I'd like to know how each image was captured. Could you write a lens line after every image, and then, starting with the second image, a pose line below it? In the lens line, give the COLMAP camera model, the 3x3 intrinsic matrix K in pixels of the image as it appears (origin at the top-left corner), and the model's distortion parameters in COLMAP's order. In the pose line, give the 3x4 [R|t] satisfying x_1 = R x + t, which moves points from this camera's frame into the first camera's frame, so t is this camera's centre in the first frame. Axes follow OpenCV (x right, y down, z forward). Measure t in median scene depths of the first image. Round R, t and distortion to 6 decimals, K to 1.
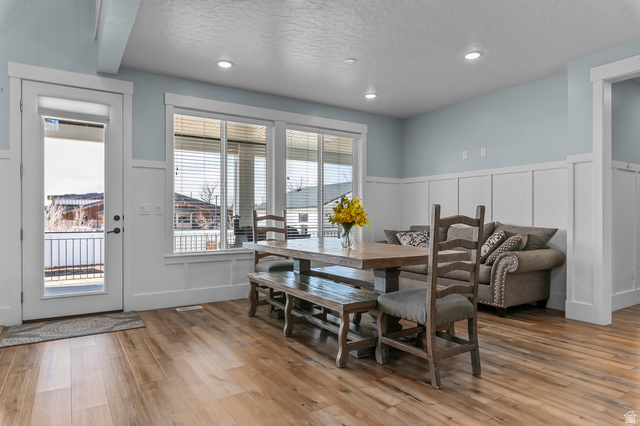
lens RADIAL K [[387.8, 0, 323.4], [0, 387.8, 216.2], [0, 0, 1]] dist [-0.017431, 0.000924]
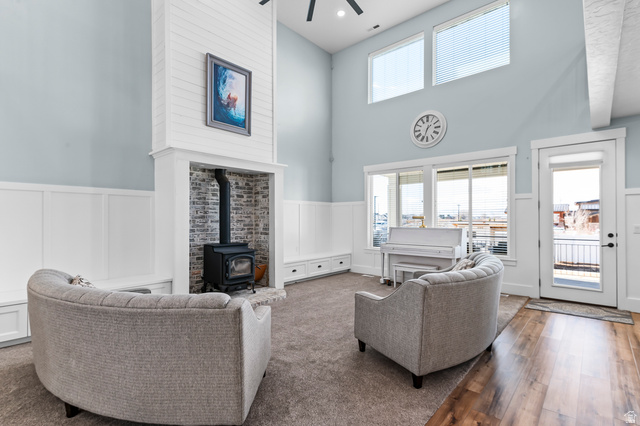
lens RADIAL K [[316.2, 0, 322.1], [0, 316.2, 218.1], [0, 0, 1]] dist [0.013935, -0.002774]
pose [[0.271368, -0.000863, -0.962475, 0.253914], [0.001987, 0.999998, -0.000336, -0.058972], [0.962473, -0.001821, 0.271370, -0.245317]]
